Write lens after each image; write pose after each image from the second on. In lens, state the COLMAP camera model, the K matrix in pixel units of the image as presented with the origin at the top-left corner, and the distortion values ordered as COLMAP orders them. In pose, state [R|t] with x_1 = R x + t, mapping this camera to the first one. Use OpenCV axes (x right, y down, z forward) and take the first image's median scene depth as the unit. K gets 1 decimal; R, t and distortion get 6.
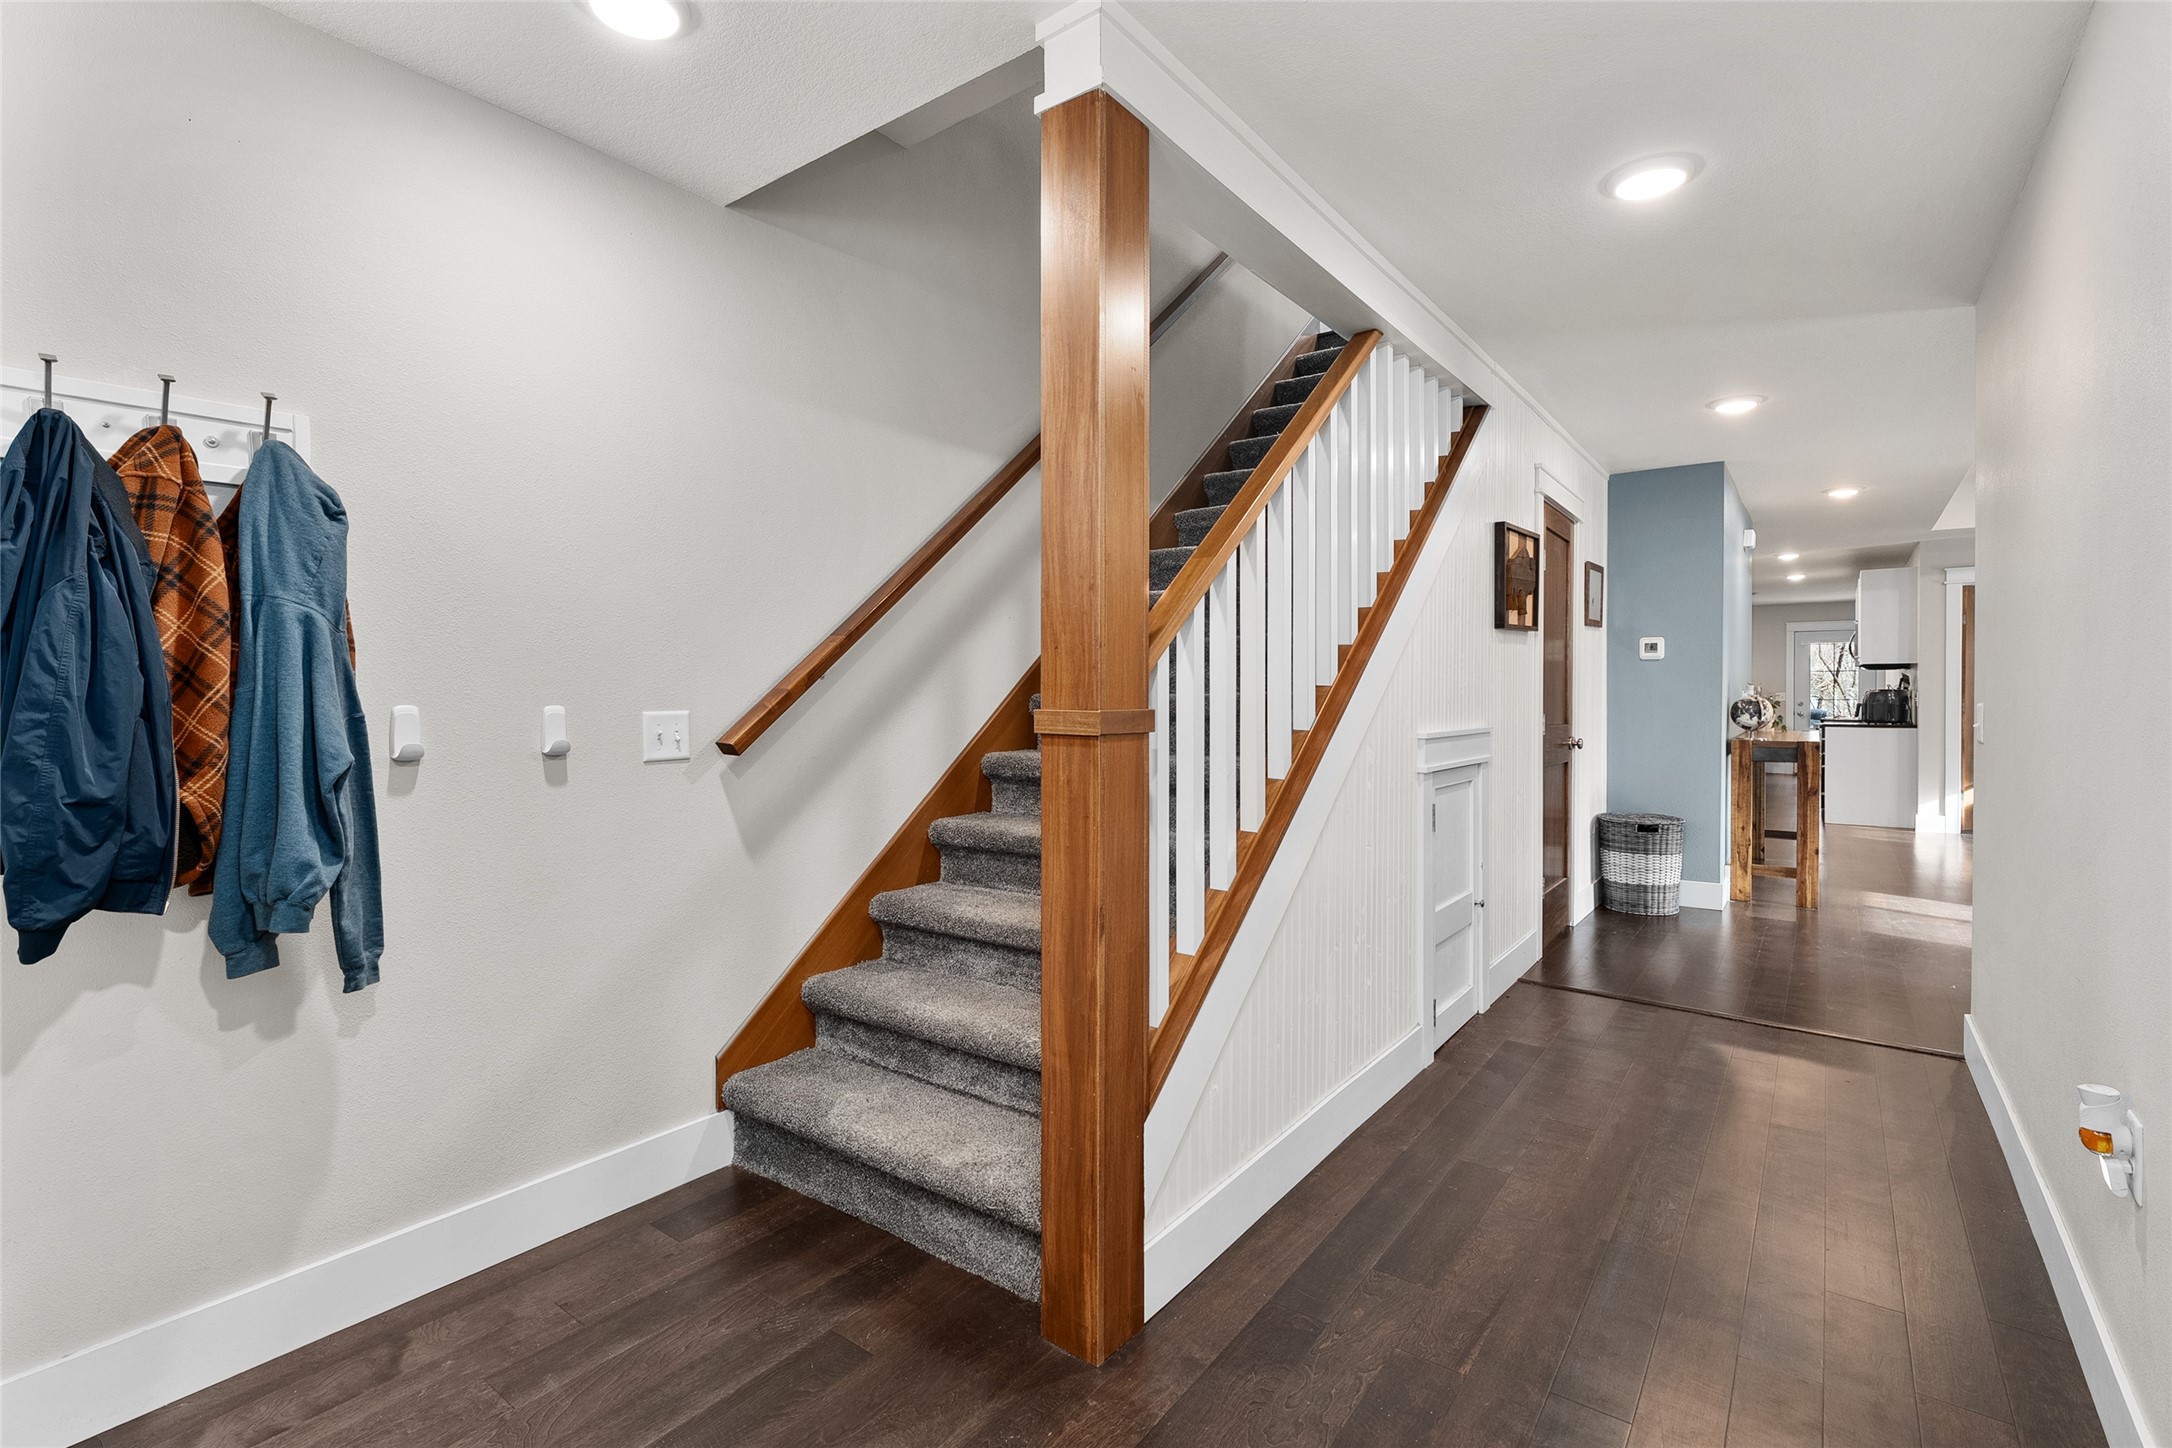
lens RADIAL K [[974.4, 0, 1081.2], [0, 974.4, 705.1], [0, 0, 1]] dist [-0.015876, -0.000329]
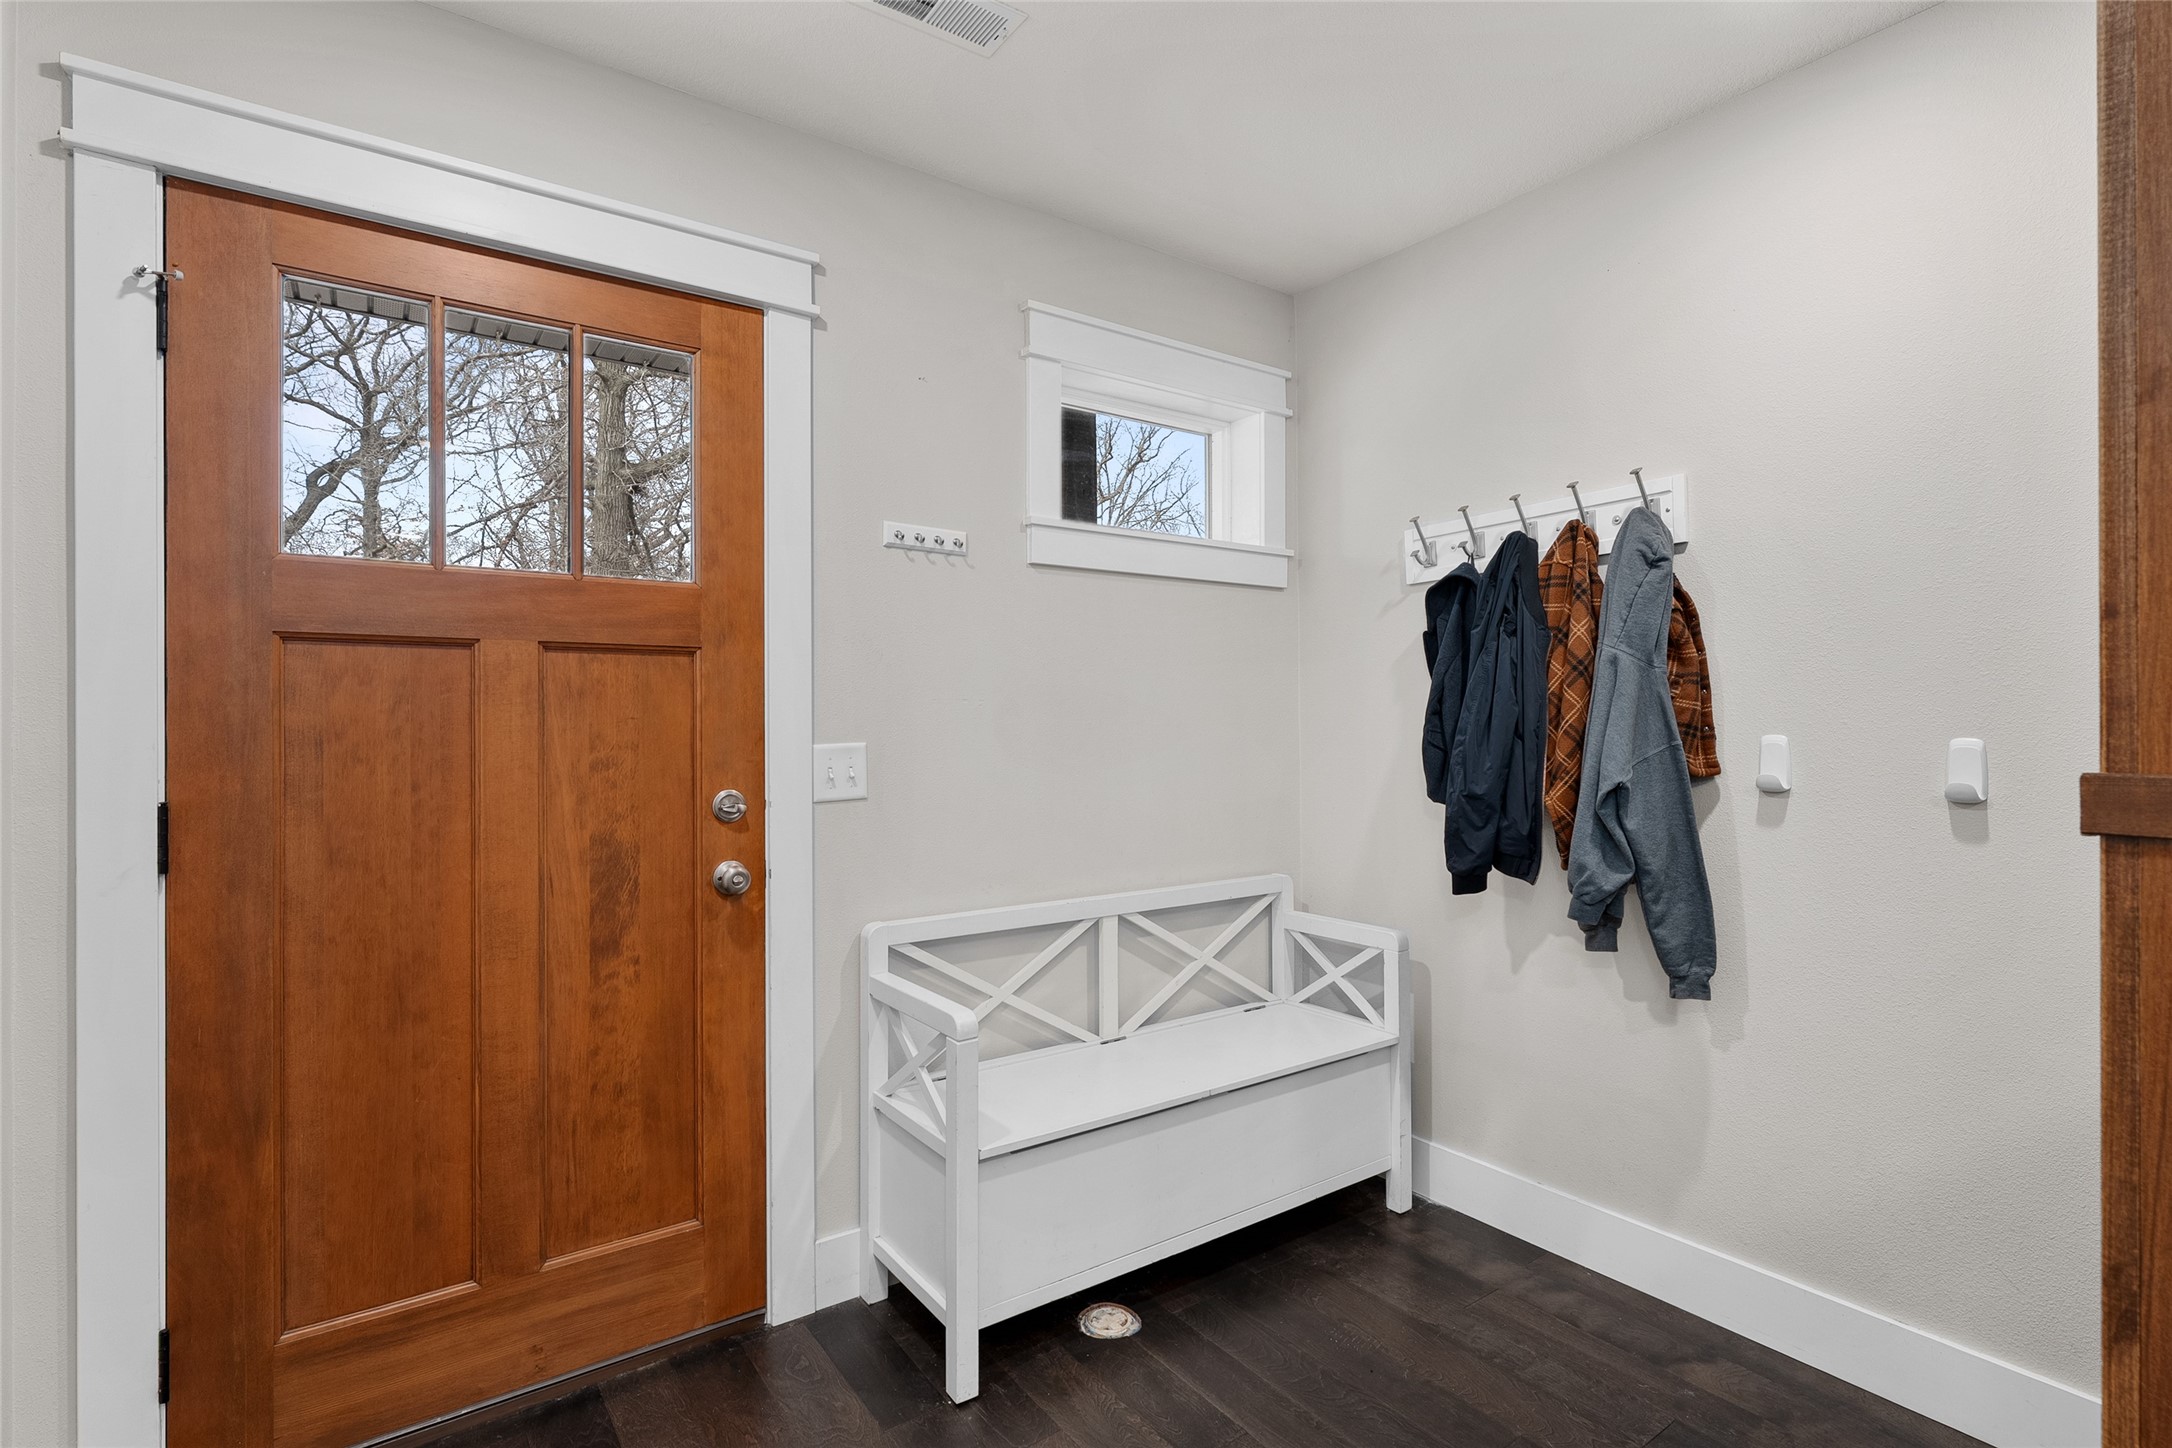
lens RADIAL K [[1036.6, 0, 1090.0], [0, 1036.6, 717.9], [0, 0, 1]] dist [-0.003748, 0.000090]
pose [[-0.292651, 0.004044, -0.956211, 0.563982], [-0.003776, 0.999978, 0.005385, -0.022462], [0.956212, 0.005186, -0.292629, 0.730276]]
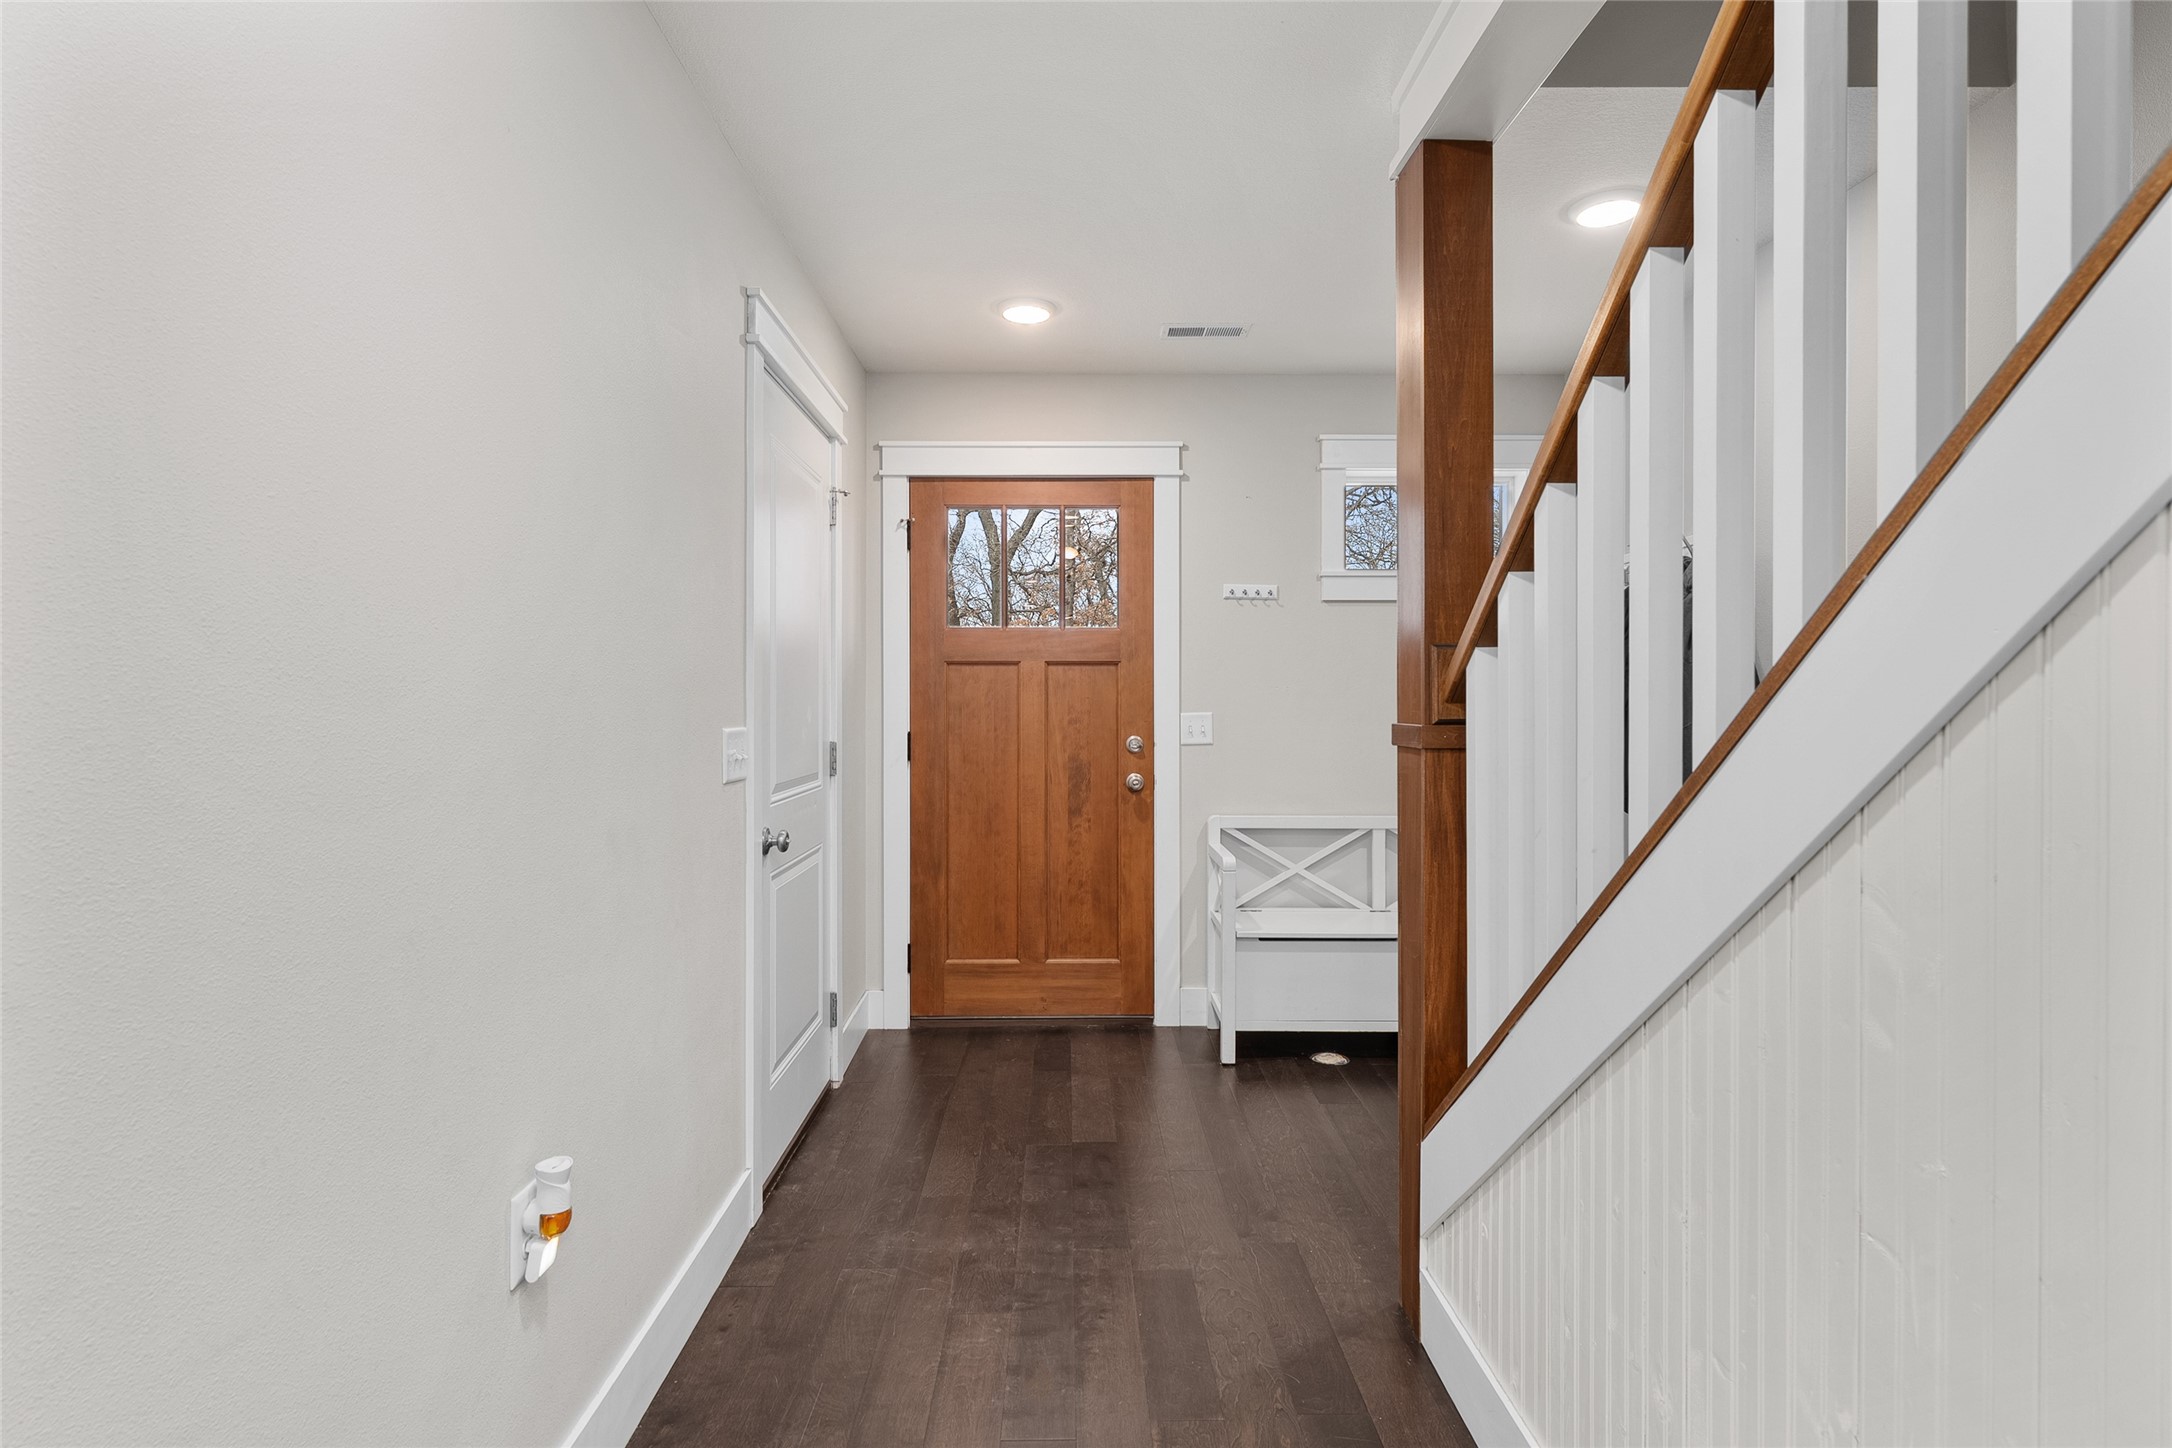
lens RADIAL K [[1036.6, 0, 1081.0], [0, 1036.6, 714.3], [0, 0, 1]] dist [-0.003748, 0.000090]
pose [[-0.786380, 0.009748, -0.617666, 0.834208], [-0.002224, 0.999824, 0.018611, -0.021478], [0.617739, 0.016009, -0.786220, 1.283042]]
